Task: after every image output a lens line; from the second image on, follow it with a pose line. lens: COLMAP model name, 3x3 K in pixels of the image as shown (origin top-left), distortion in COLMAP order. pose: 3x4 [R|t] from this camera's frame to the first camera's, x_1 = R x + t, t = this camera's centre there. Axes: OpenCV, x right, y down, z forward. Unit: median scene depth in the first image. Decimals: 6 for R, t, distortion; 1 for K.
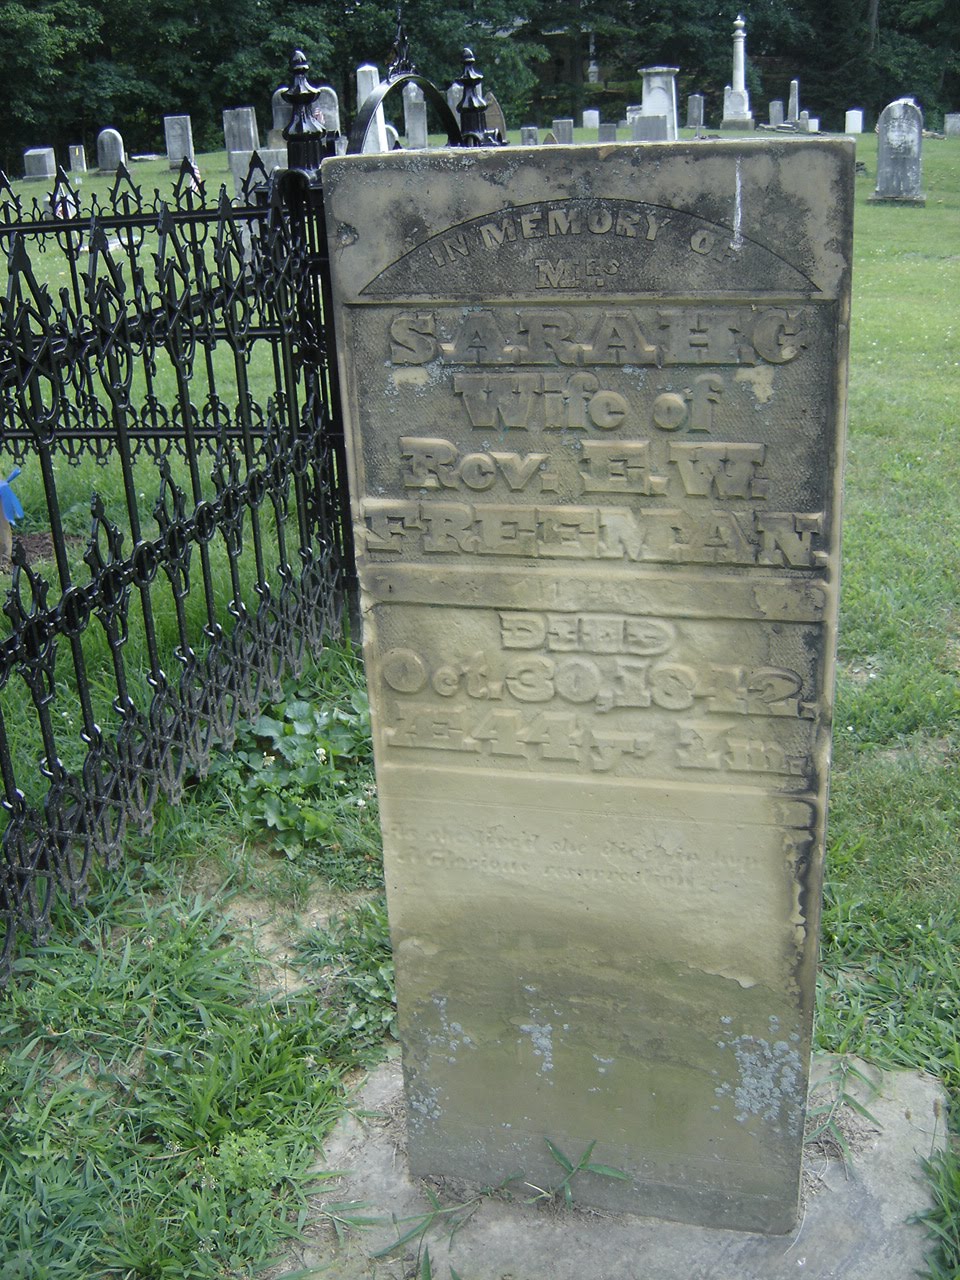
lens RADIAL K [[1410.3, 0, 478.1], [0, 1410.3, 636.7], [0, 0, 1]] dist [-0.144463, 0.000000]
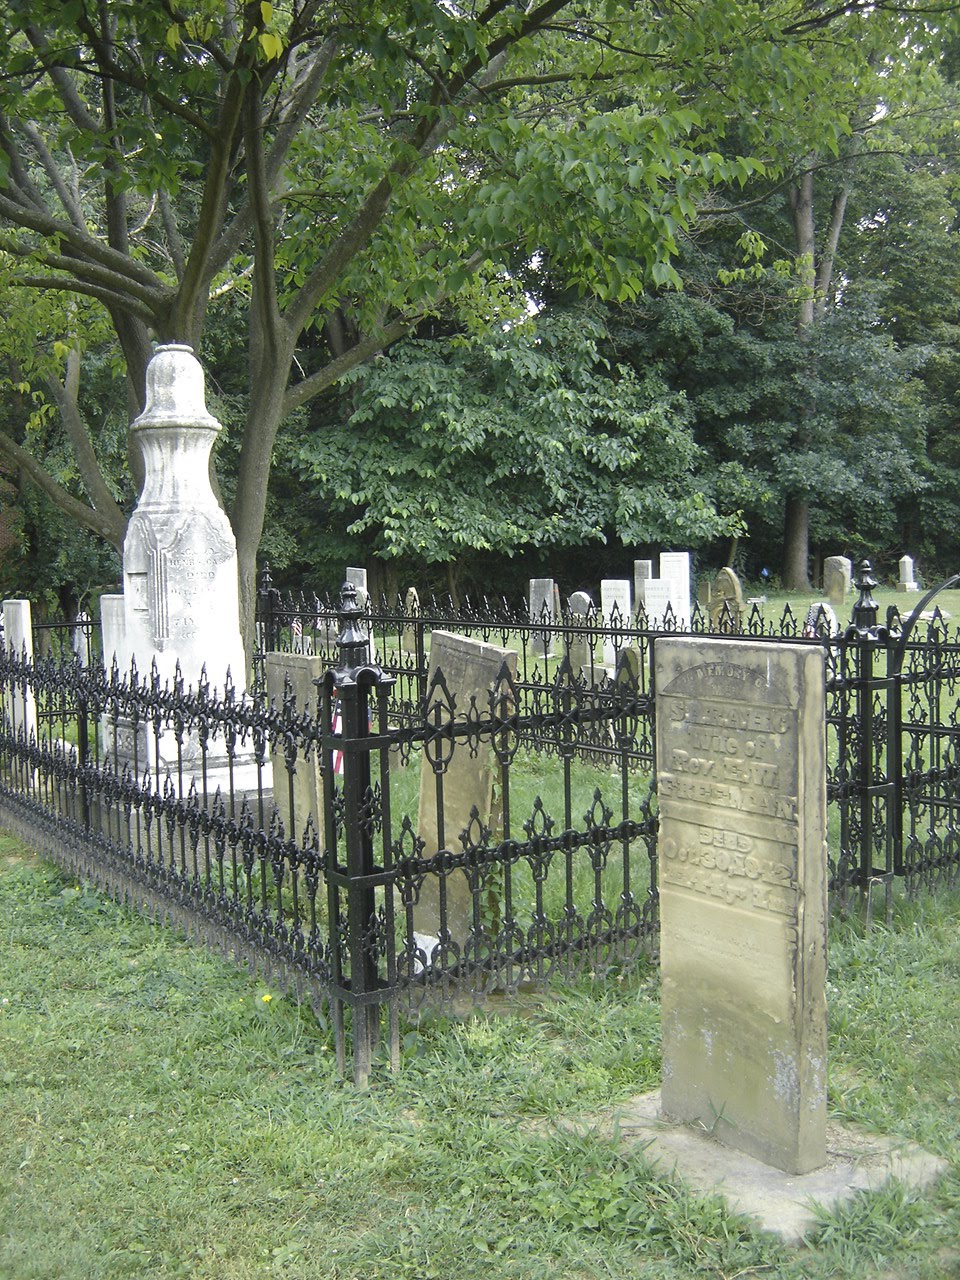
lens RADIAL K [[1410.3, 0, 480.2], [0, 1410.3, 639.9], [0, 0, 1]] dist [-0.144463, 0.000000]
pose [[0.761207, 0.080192, -0.643532, 1.259541], [-0.253136, 0.950348, -0.180998, 0.210395], [0.597065, 0.300678, 0.743711, -1.106945]]
